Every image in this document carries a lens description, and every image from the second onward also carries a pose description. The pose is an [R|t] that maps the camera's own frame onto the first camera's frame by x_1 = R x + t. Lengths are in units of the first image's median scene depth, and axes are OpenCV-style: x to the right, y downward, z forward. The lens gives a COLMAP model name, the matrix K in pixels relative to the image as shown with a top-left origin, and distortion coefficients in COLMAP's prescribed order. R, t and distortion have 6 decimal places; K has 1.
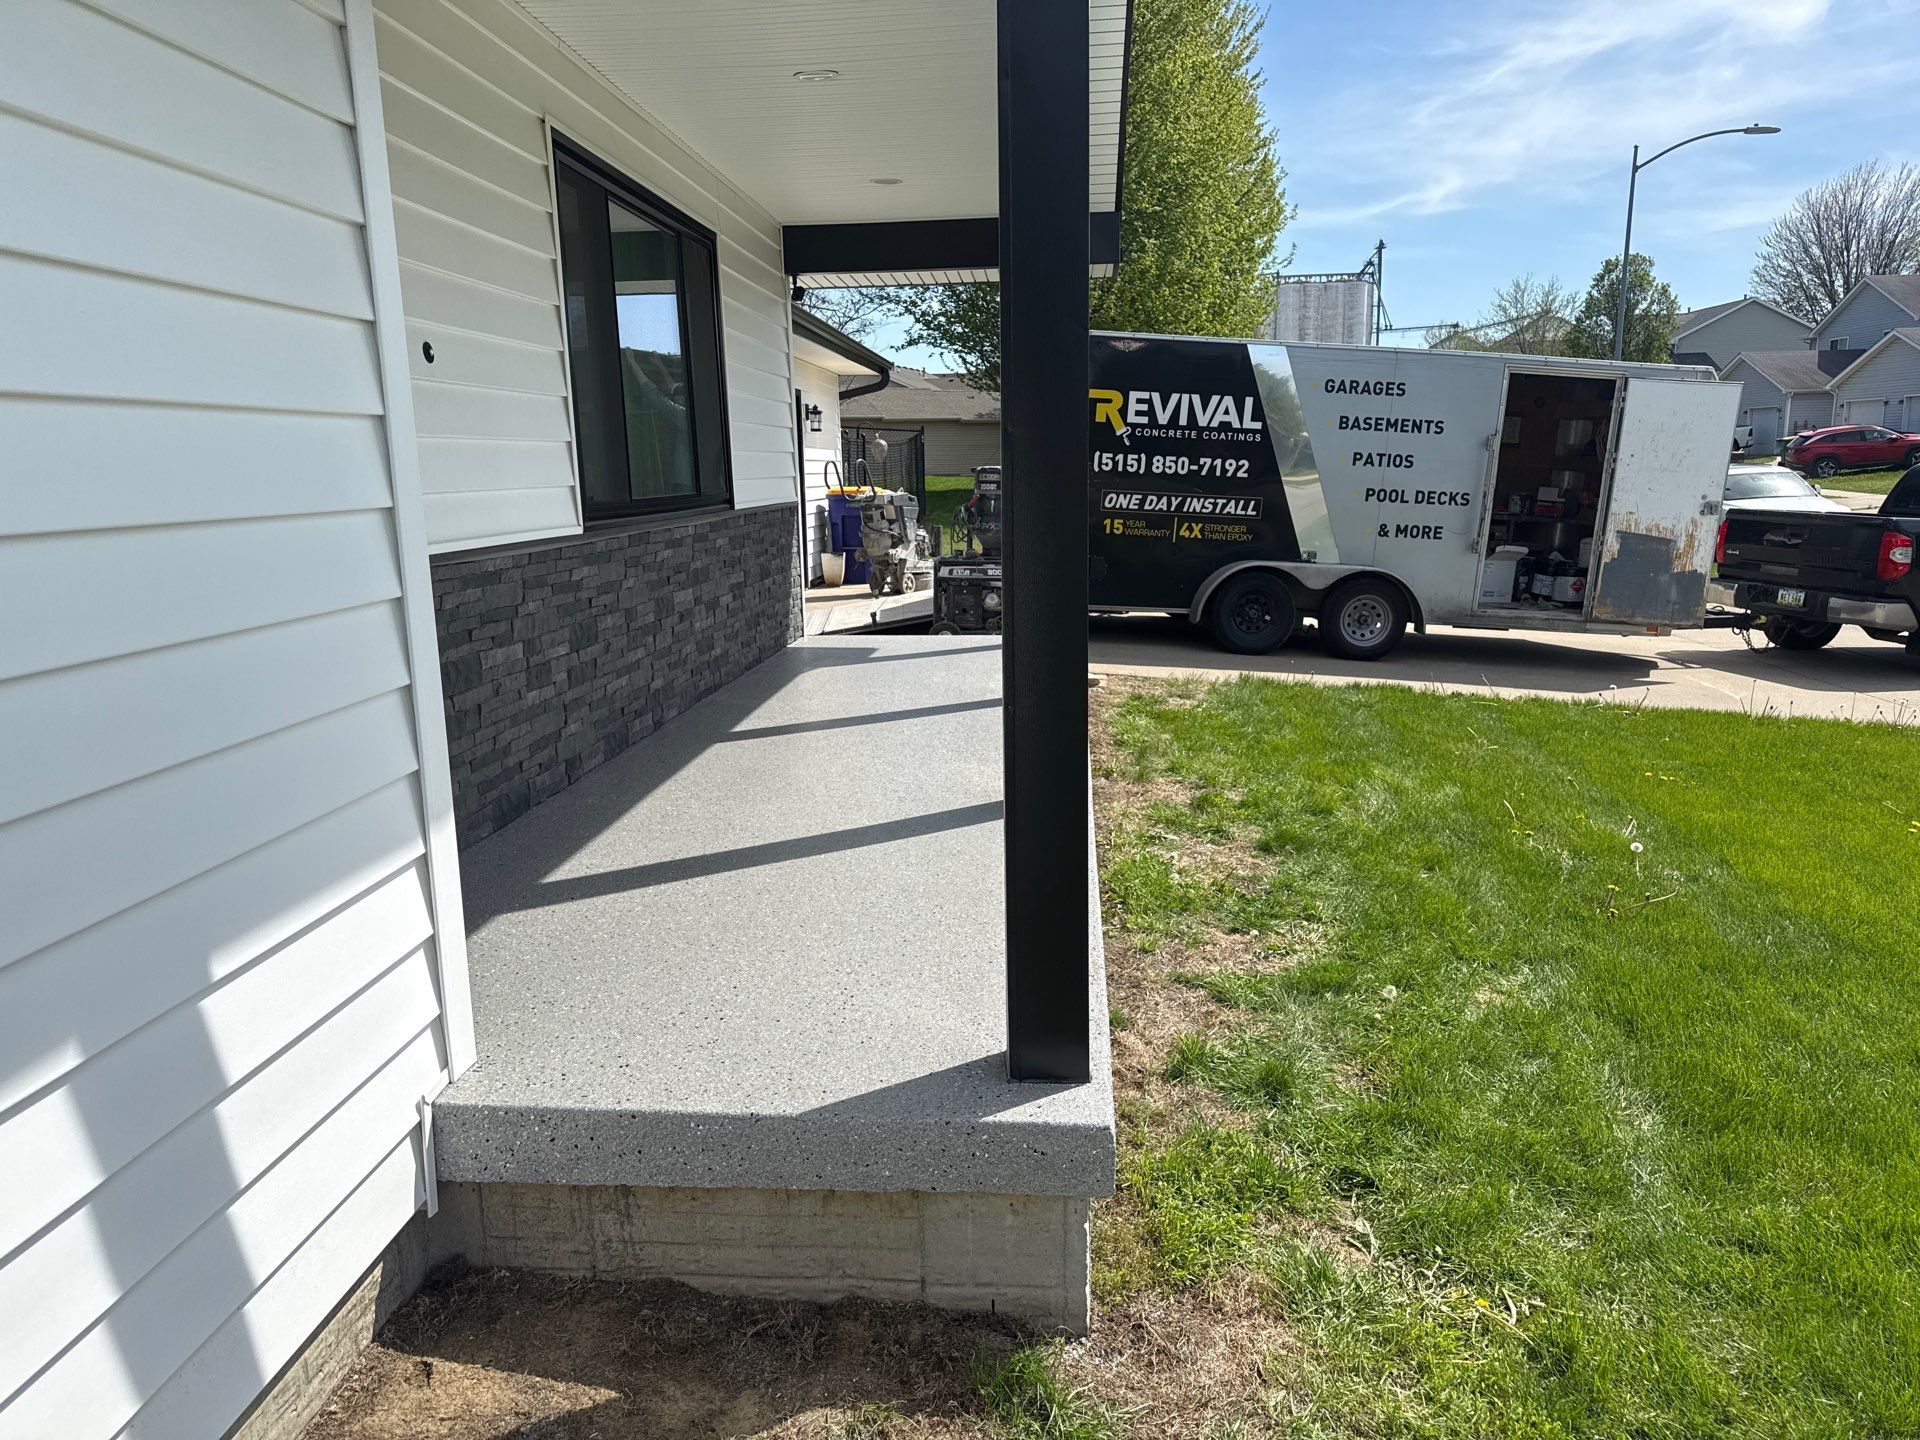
lens RADIAL K [[1360.5, 0, 952.9], [0, 1360.5, 731.9], [0, 0, 1]] dist [0.106751, -0.164633]
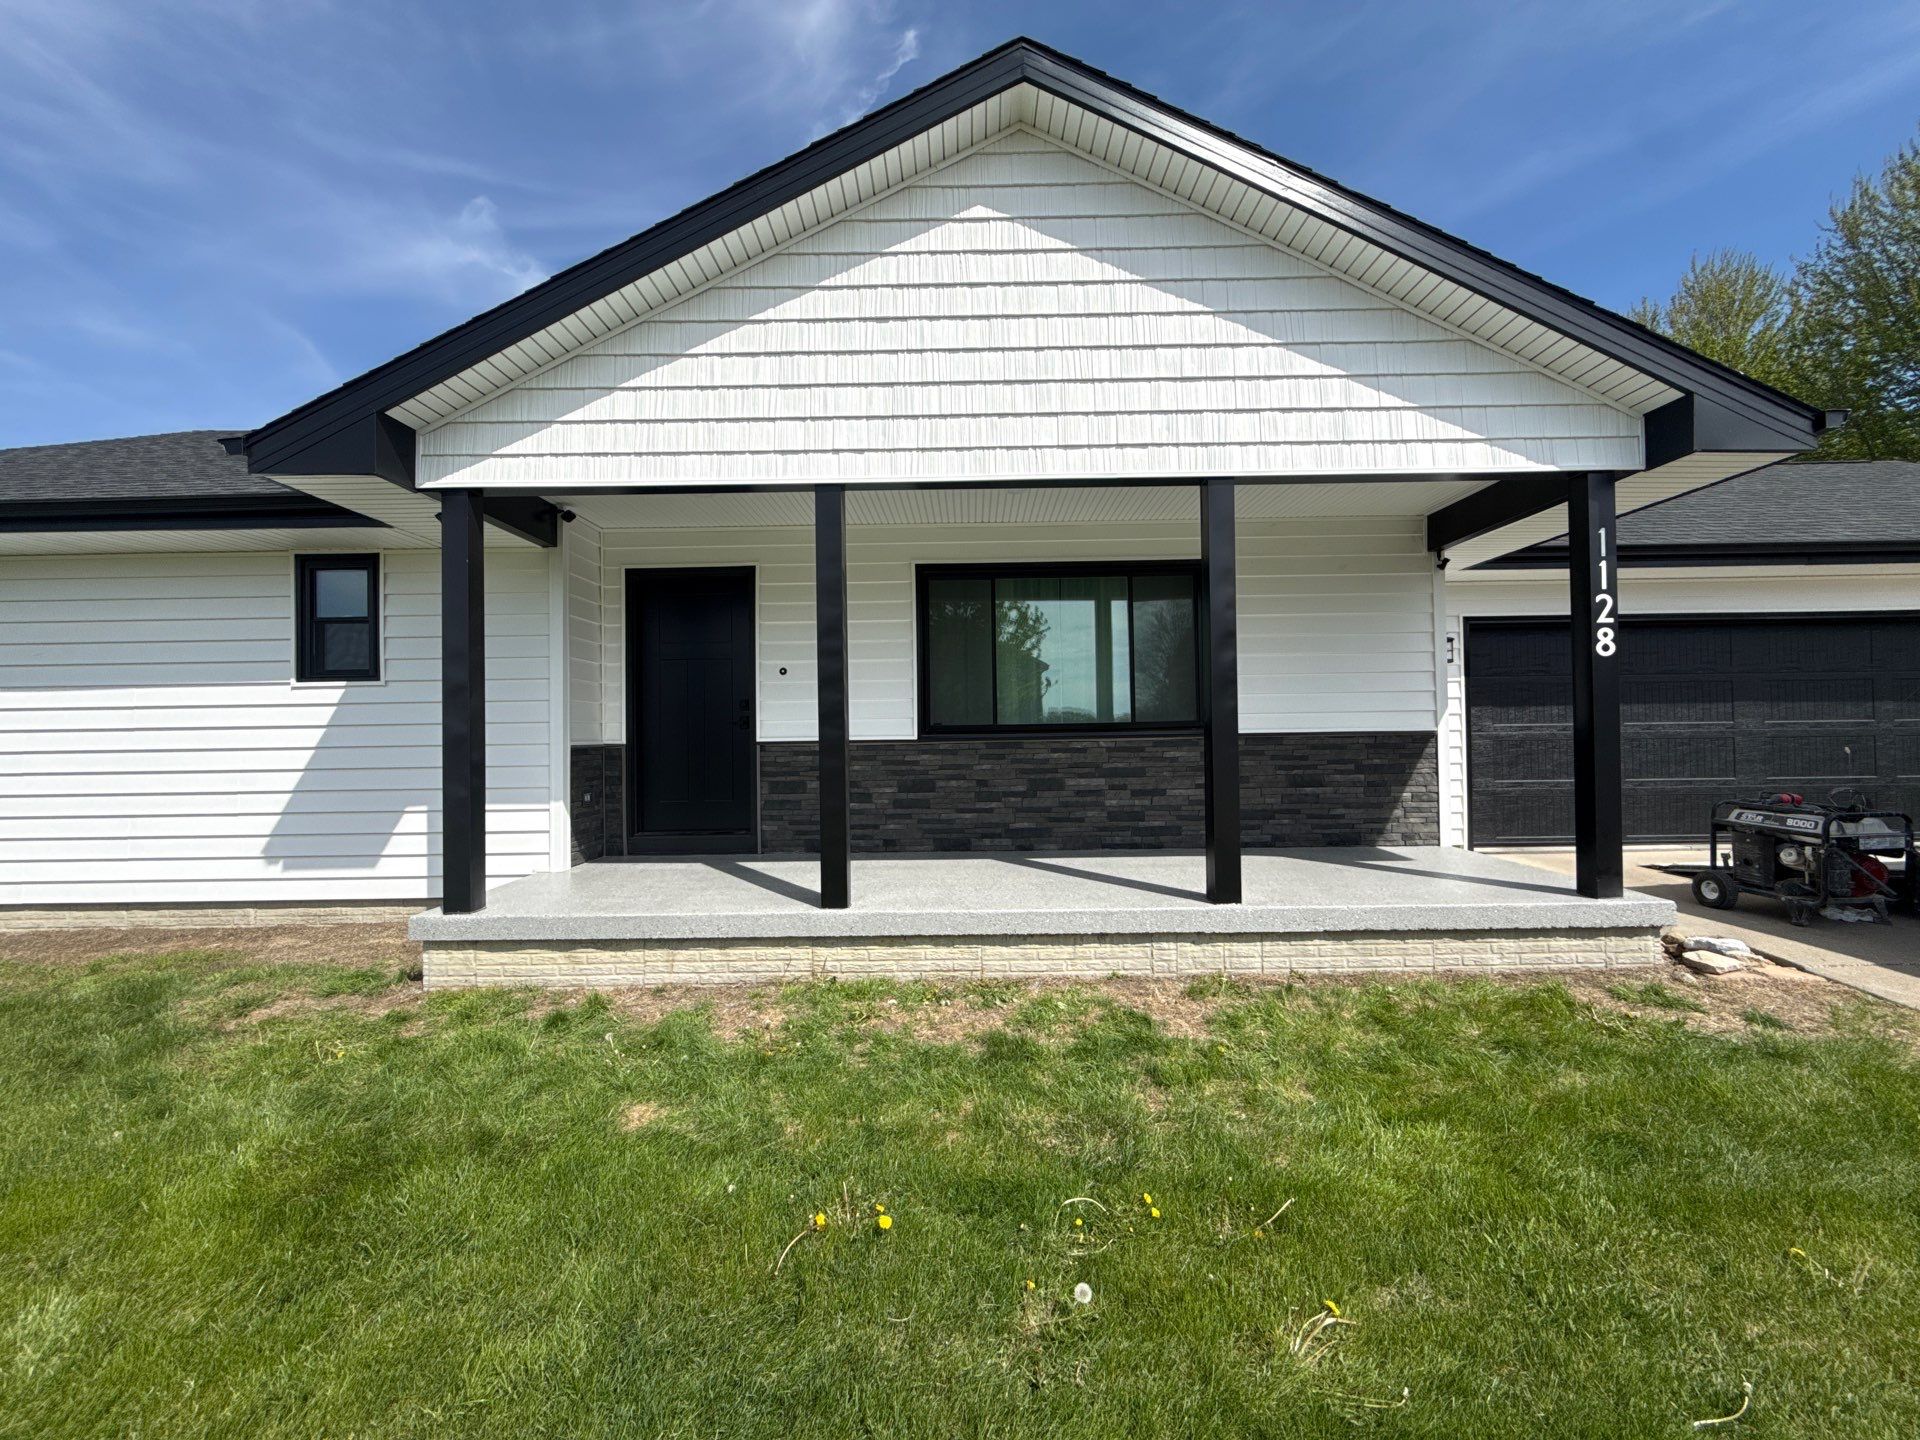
lens RADIAL K [[770.6, 0, 966.3], [0, 770.6, 722.7], [0, 0, 1]] dist [0.000648, 0.000193]
pose [[0.080185, 0.008600, -0.996743, 0.445648], [-0.179179, 0.983799, -0.005926, -0.083600], [0.980543, 0.179070, 0.080427, 0.459367]]
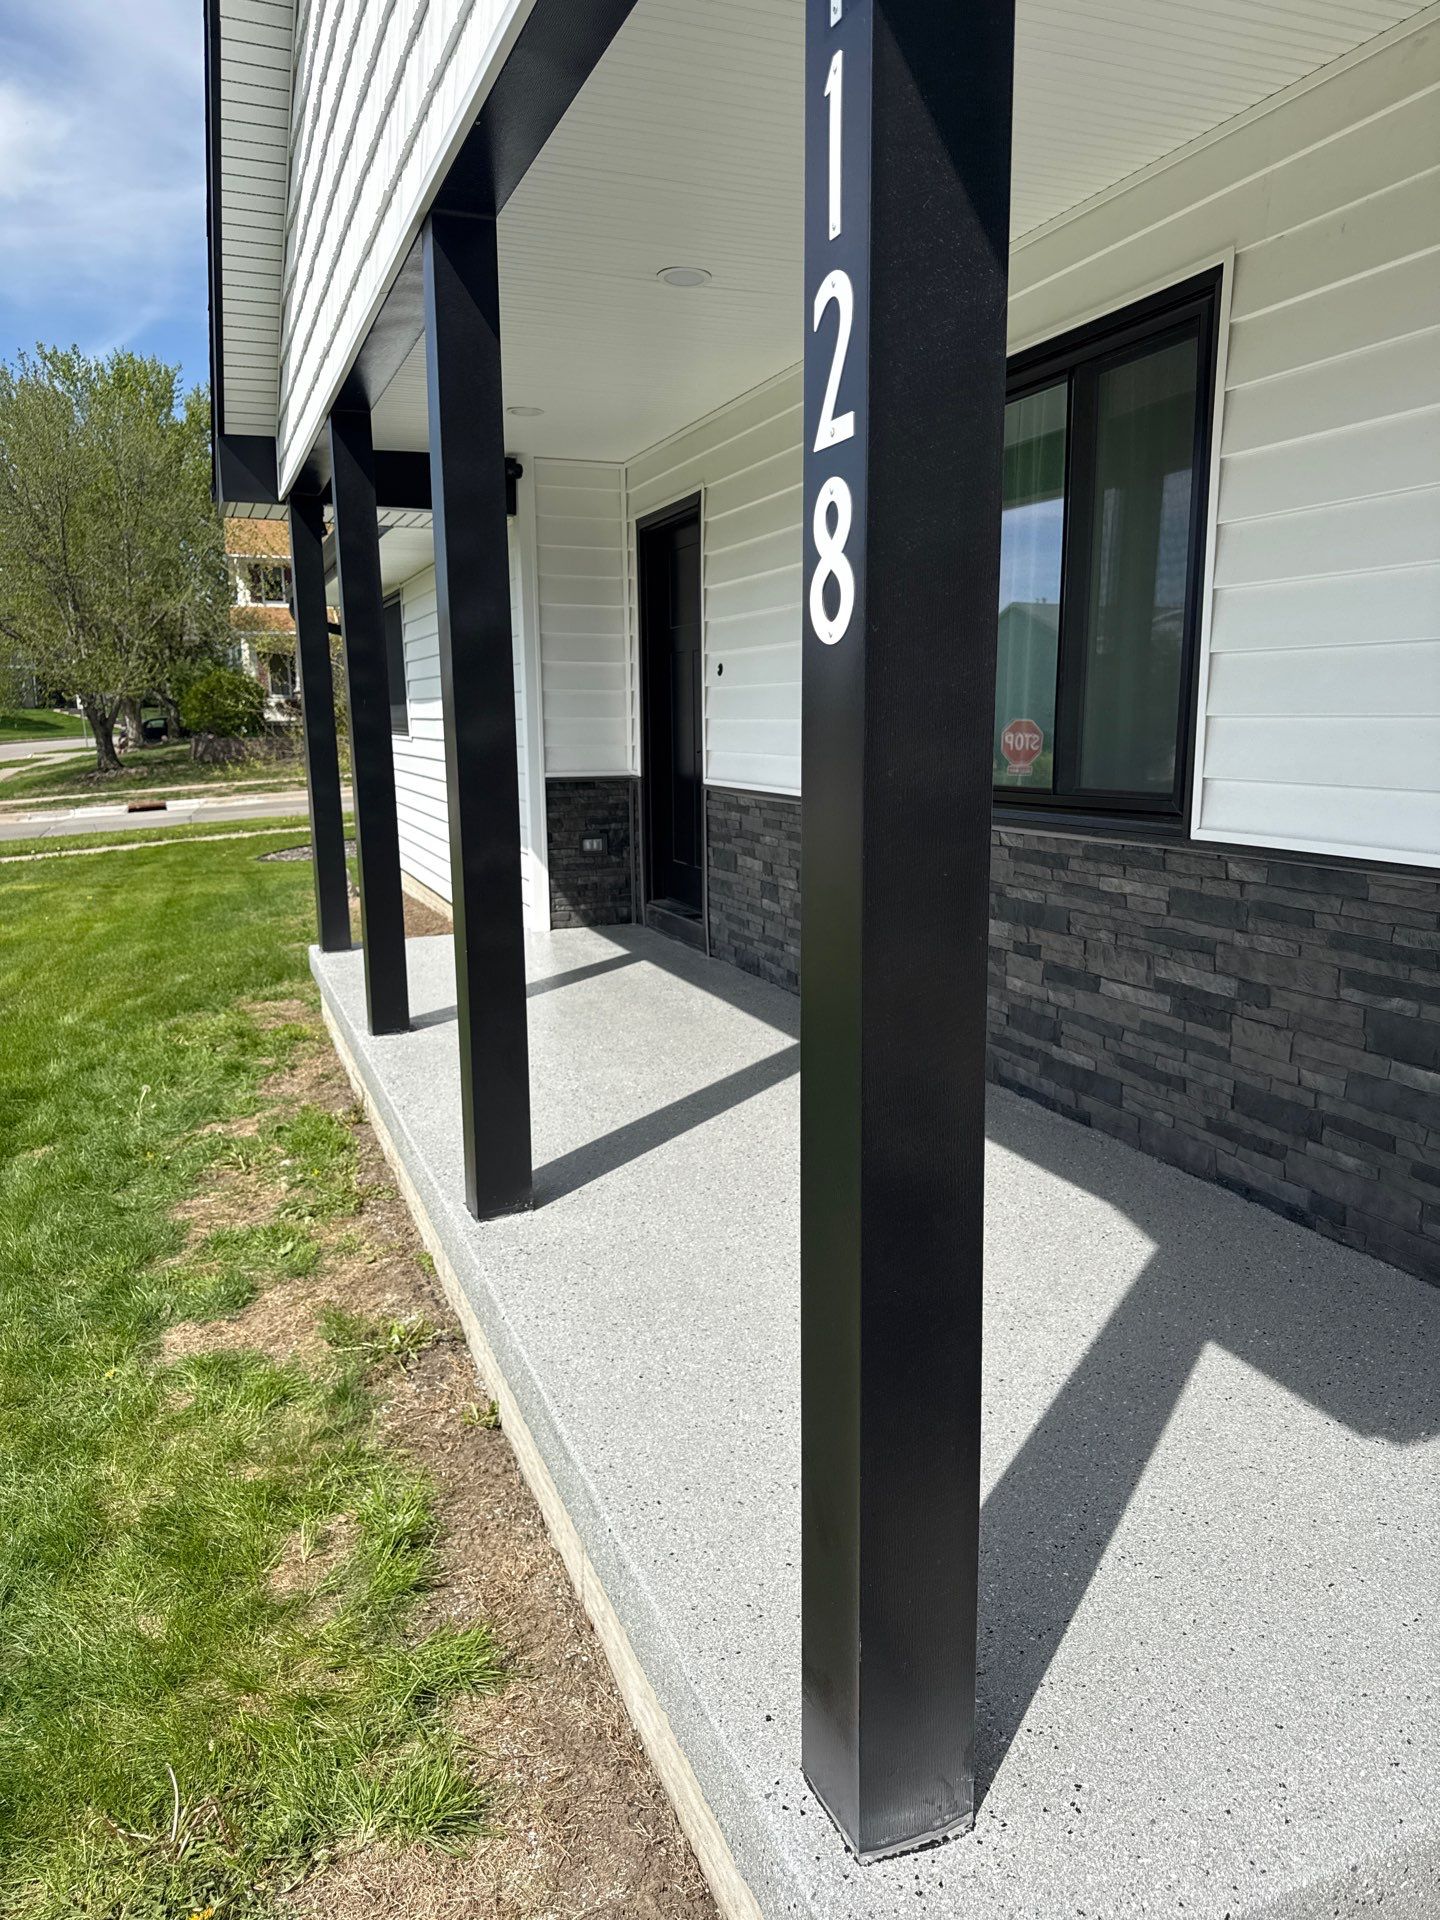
lens RADIAL K [[1360.3, 0, 731.6], [0, 1360.3, 963.0], [0, 0, 1]] dist [0.114239, -0.178679]
pose [[-0.894315, 0.112767, -0.432995, 0.139859], [-0.055457, 0.932322, 0.357351, -0.197289], [0.443989, 0.343597, -0.827536, 0.924665]]
